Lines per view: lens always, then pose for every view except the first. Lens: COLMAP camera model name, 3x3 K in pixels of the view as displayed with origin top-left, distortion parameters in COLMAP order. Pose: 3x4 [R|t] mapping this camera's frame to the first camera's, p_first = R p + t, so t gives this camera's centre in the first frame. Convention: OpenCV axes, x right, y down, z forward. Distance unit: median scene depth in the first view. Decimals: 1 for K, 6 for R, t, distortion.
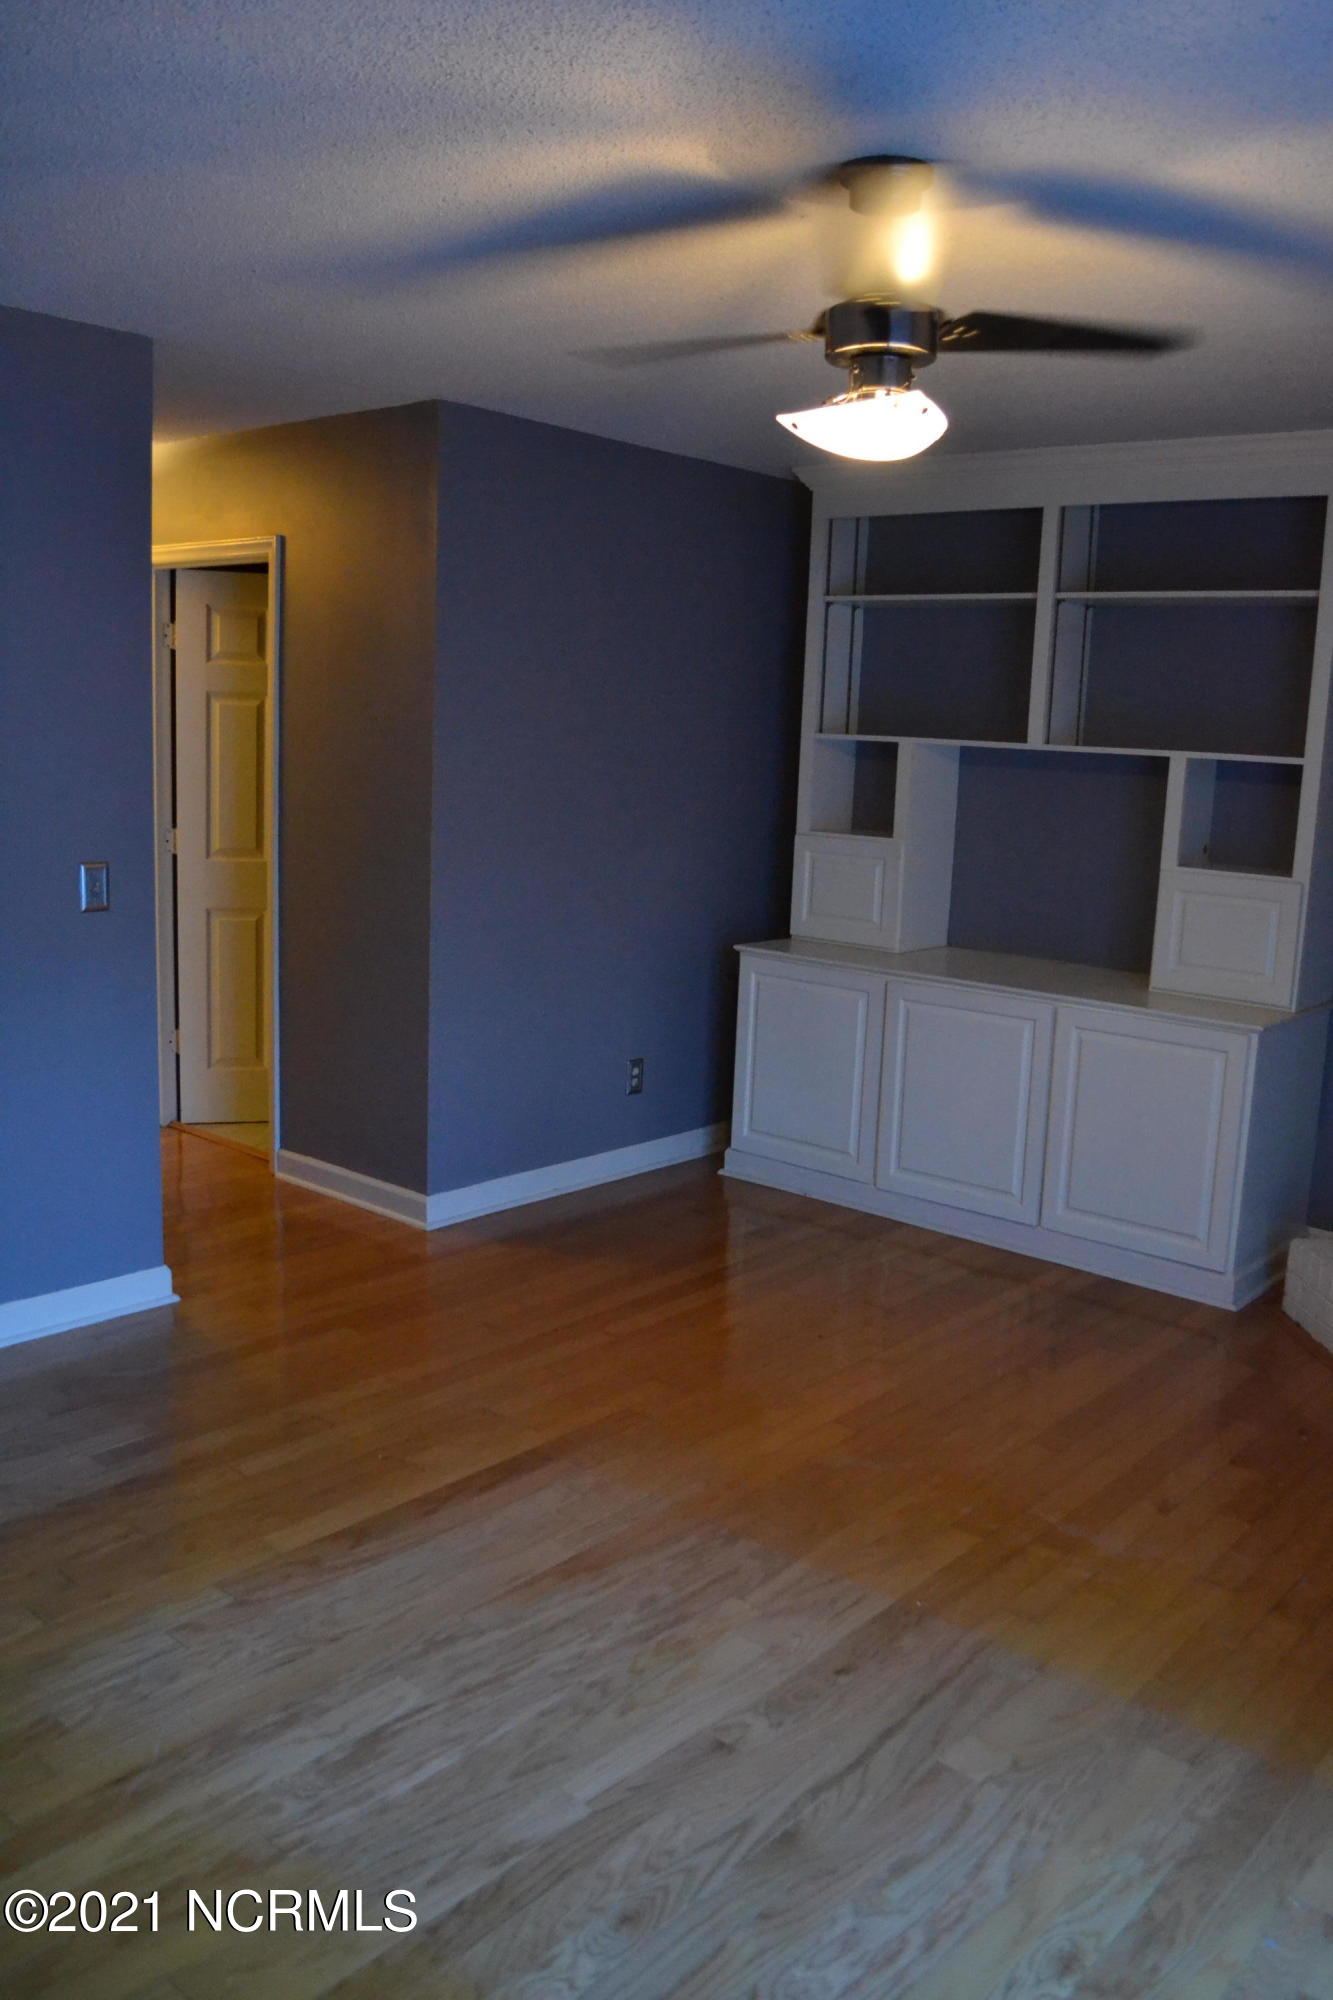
lens RADIAL K [[1616.3, 0, 680.2], [0, 1616.3, 995.4], [0, 0, 1]] dist [-0.090503, 0.018837]
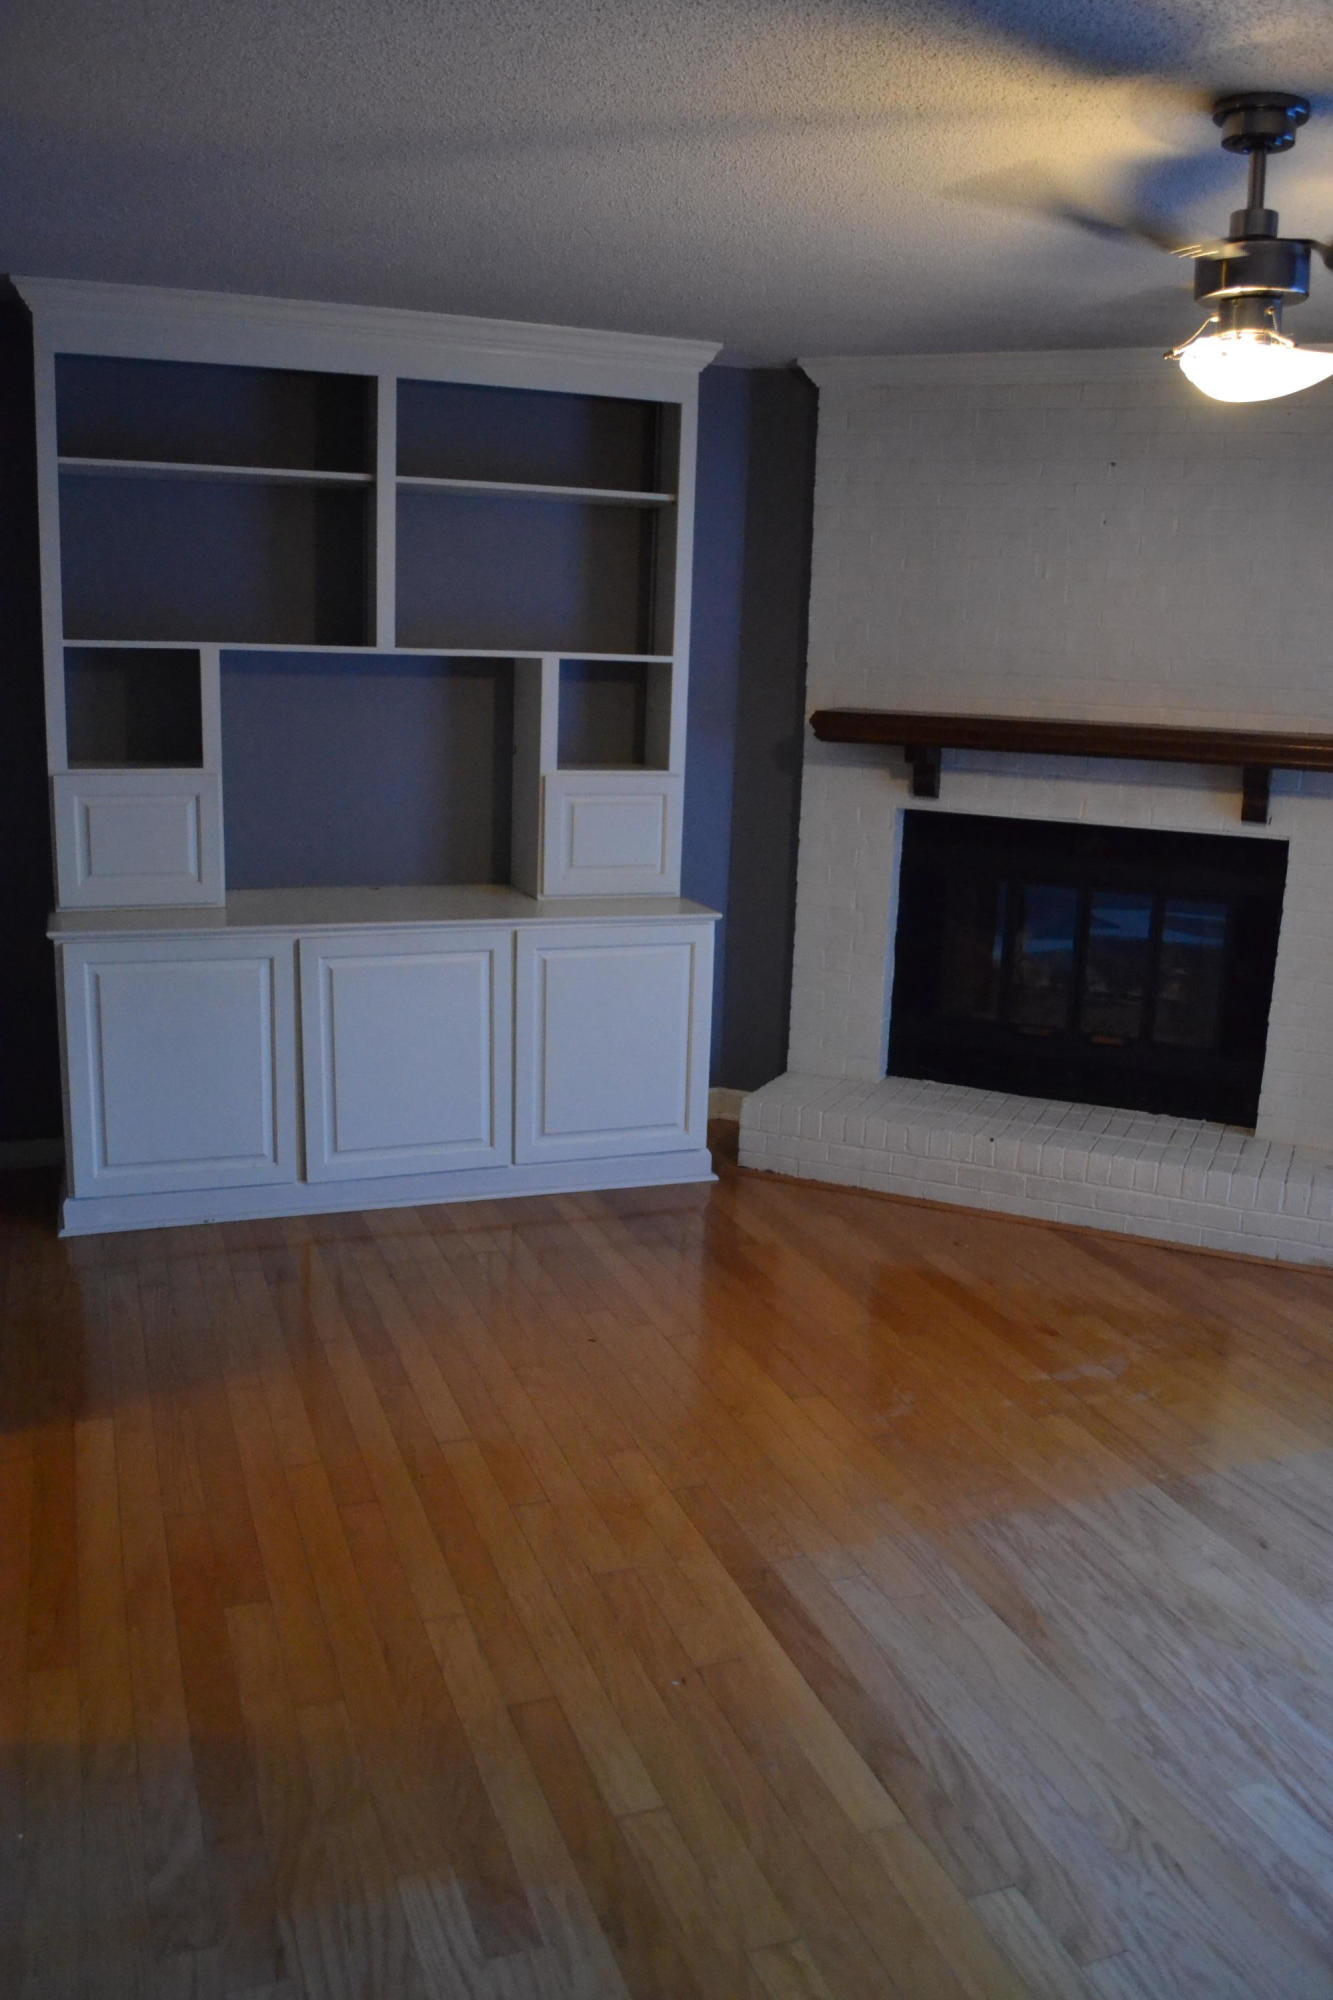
lens RADIAL K [[1616.3, 0, 682.7], [0, 1616.3, 998.3], [0, 0, 1]] dist [-0.090503, 0.018837]
pose [[0.480706, -0.209953, 0.851376, -0.535746], [0.131992, 0.977176, 0.166449, -0.100191], [-0.866891, 0.032362, 0.497446, 0.454612]]
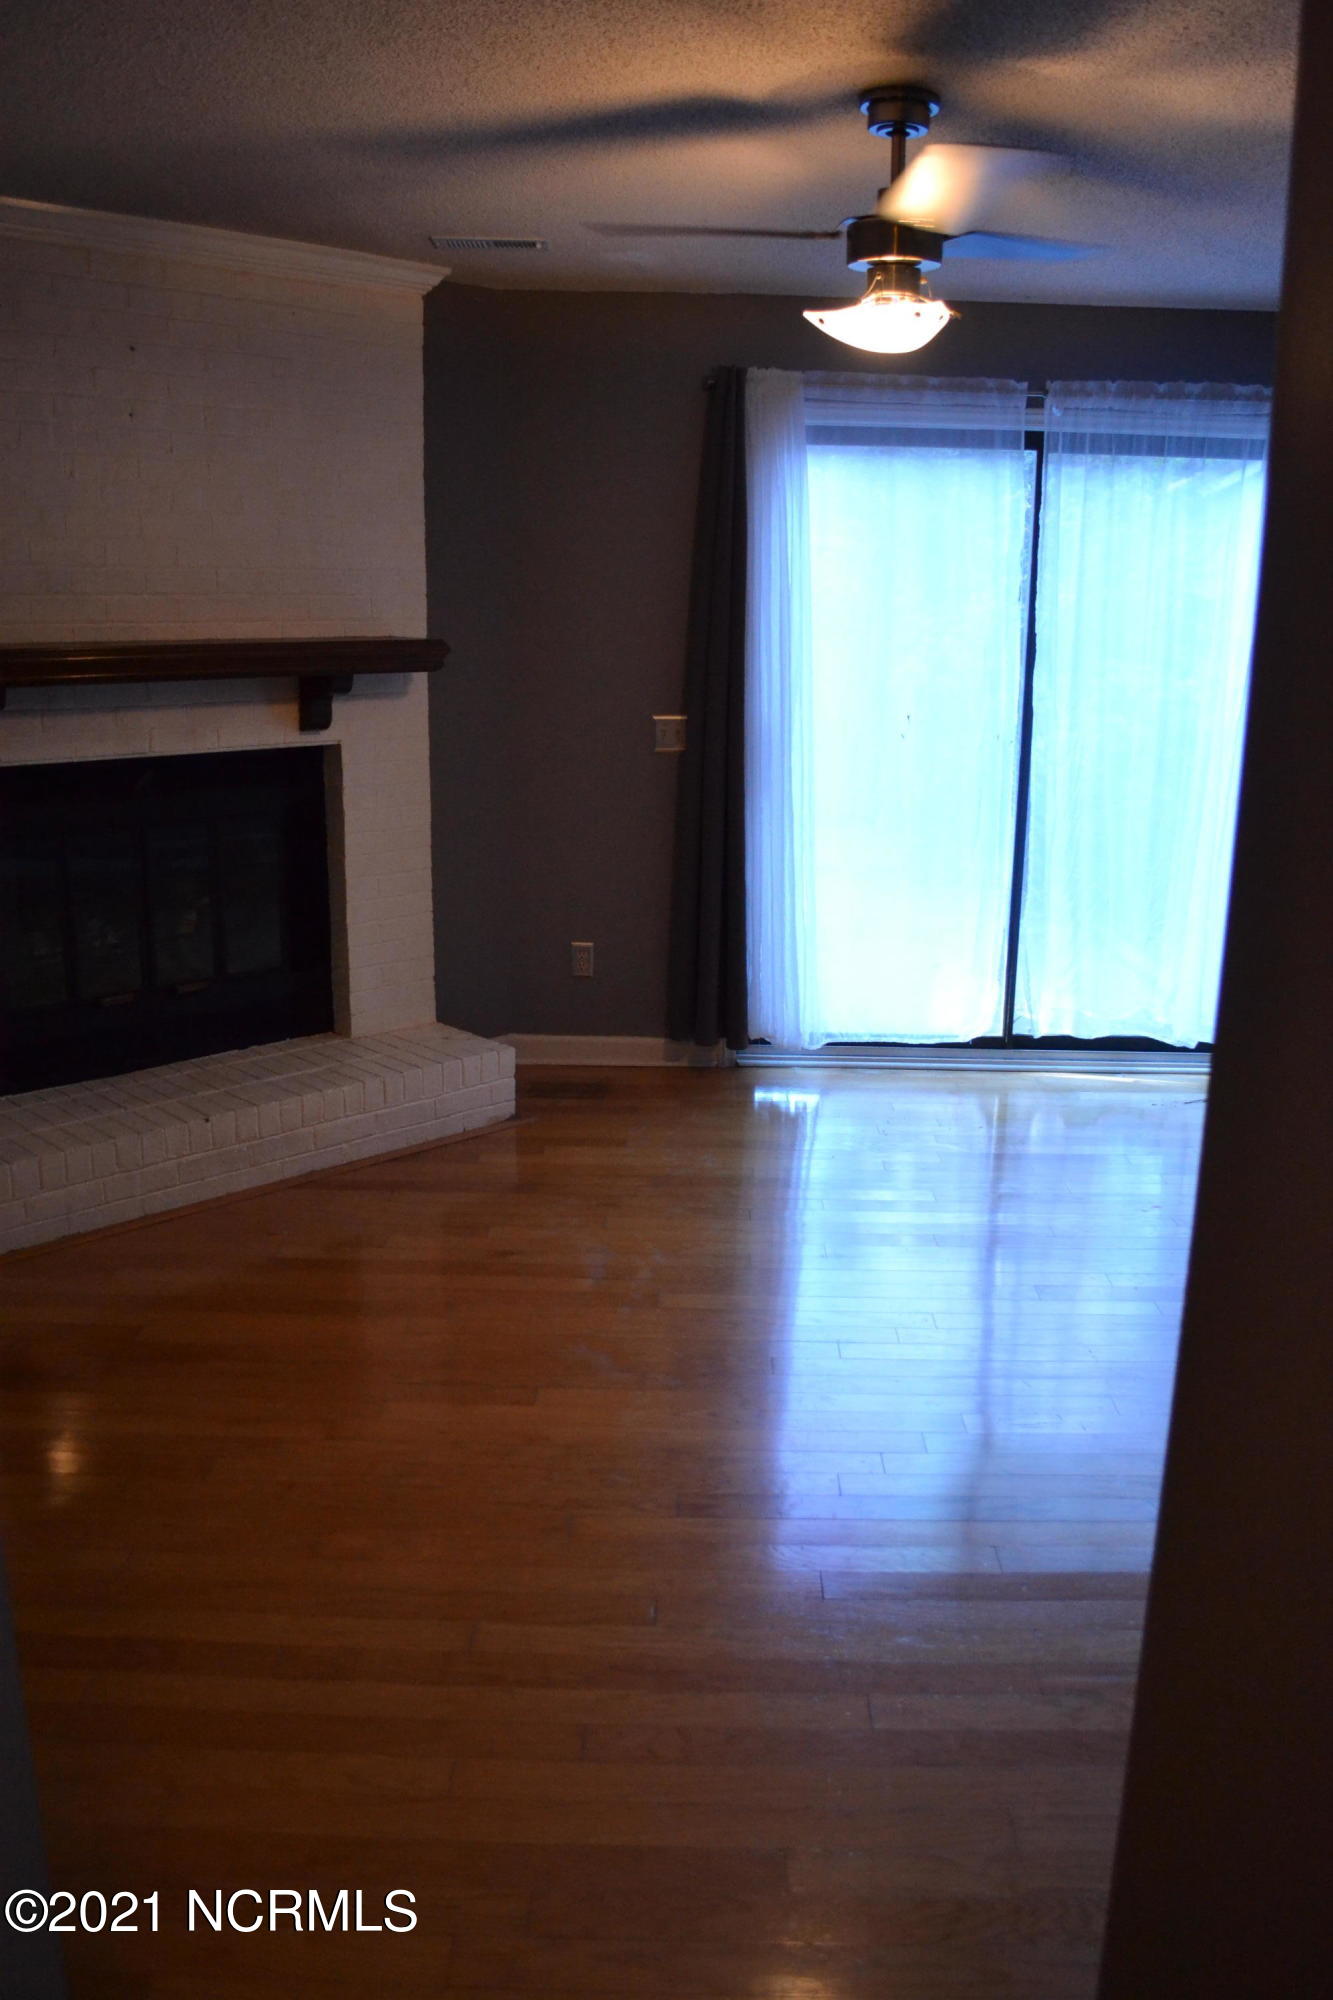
lens RADIAL K [[1616.3, 0, 672.5], [0, 1616.3, 994.1], [0, 0, 1]] dist [-0.090503, 0.018837]
pose [[-0.654244, -0.233475, 0.719343, -0.400322], [0.081477, 0.923860, 0.373958, -0.194920], [-0.751882, 0.303270, -0.585407, 1.081143]]
